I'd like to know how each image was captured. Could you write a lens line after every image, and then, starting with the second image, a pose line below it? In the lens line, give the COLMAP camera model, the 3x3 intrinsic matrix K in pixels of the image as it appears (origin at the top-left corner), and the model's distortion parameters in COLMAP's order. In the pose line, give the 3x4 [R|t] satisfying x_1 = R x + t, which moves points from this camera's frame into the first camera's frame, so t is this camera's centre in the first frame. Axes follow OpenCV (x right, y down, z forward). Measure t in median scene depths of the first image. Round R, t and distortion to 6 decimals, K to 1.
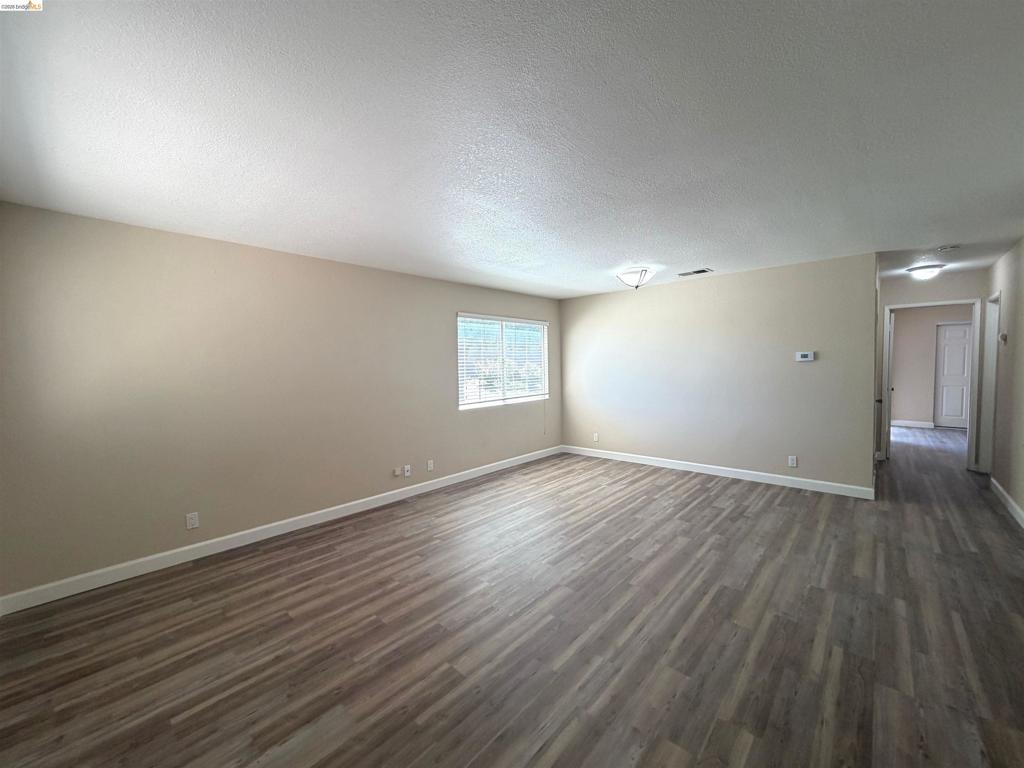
lens RADIAL K [[409.7, 0, 511.1], [0, 409.7, 385.1], [0, 0, 1]] dist [0.002288, -0.000013]
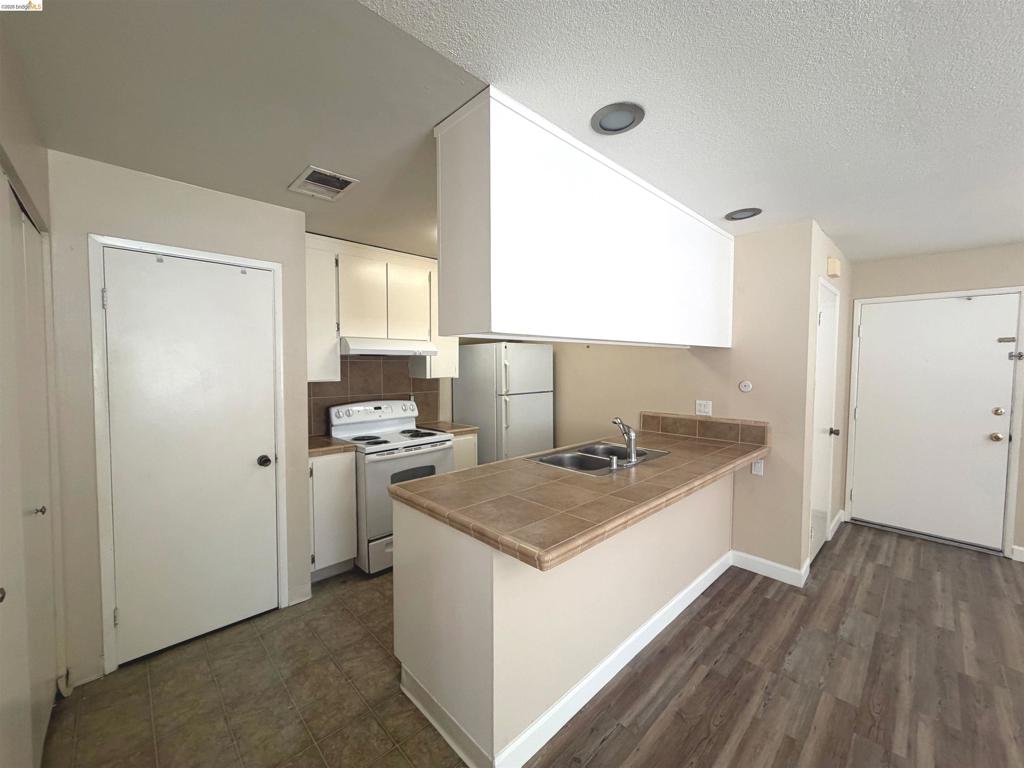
lens RADIAL K [[409.7, 0, 509.8], [0, 409.7, 380.6], [0, 0, 1]] dist [0.002288, -0.000013]
pose [[-0.997636, 0.010982, 0.067830, 1.697390], [0.017323, 0.995458, 0.093614, -0.181788], [-0.066494, 0.094568, -0.993295, 2.025094]]
